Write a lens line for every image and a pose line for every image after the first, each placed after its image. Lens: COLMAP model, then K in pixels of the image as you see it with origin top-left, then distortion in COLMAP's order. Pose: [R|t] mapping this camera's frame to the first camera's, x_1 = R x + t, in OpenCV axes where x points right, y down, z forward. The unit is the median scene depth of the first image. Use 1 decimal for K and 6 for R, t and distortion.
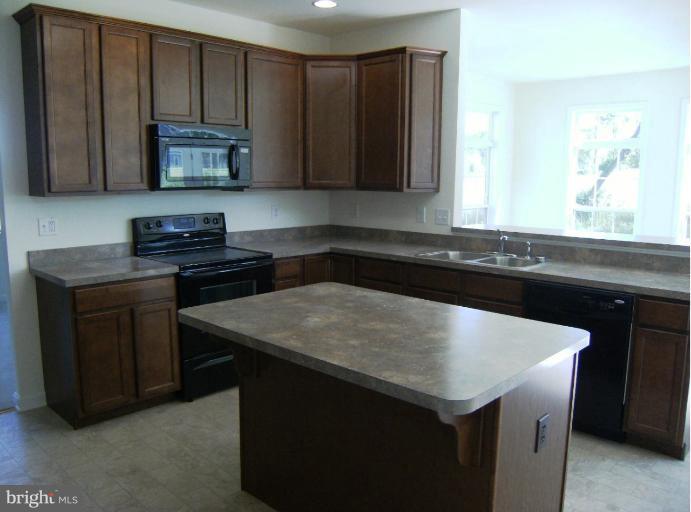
lens RADIAL K [[568.7, 0, 338.8], [0, 568.7, 254.8], [0, 0, 1]] dist [-0.078022, 0.008682]
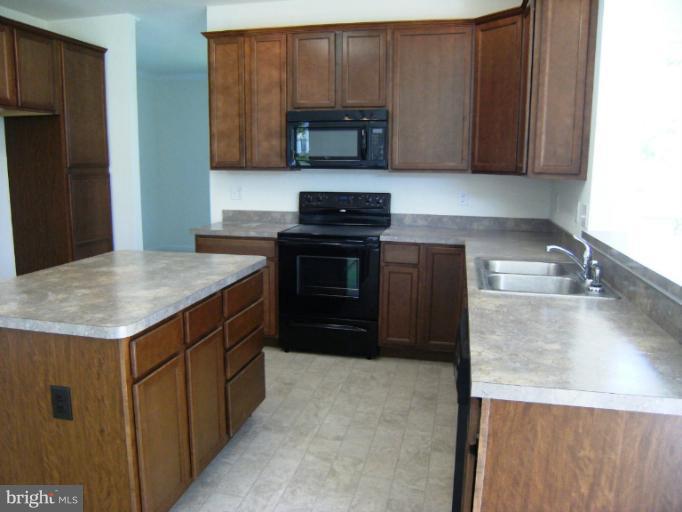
lens RADIAL K [[561.3, 0, 331.6], [0, 561.3, 253.5], [0, 0, 1]] dist [-0.078022, 0.008682]
pose [[0.509468, 0.138029, -0.849347, 0.662310], [-0.126805, 0.988318, 0.084551, -0.042926], [0.851095, 0.064626, 0.521019, 0.427408]]
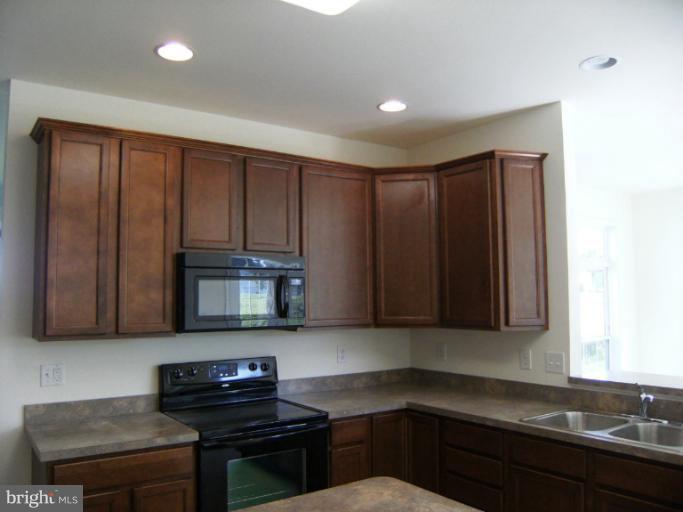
lens RADIAL K [[562.1, 0, 331.1], [0, 562.1, 252.8], [0, 0, 1]] dist [-0.078022, 0.008682]
pose [[0.980431, -0.028276, -0.194820, 0.041761], [-0.015360, 0.975626, -0.218900, -0.048344], [0.196261, 0.217609, 0.956100, 0.224474]]
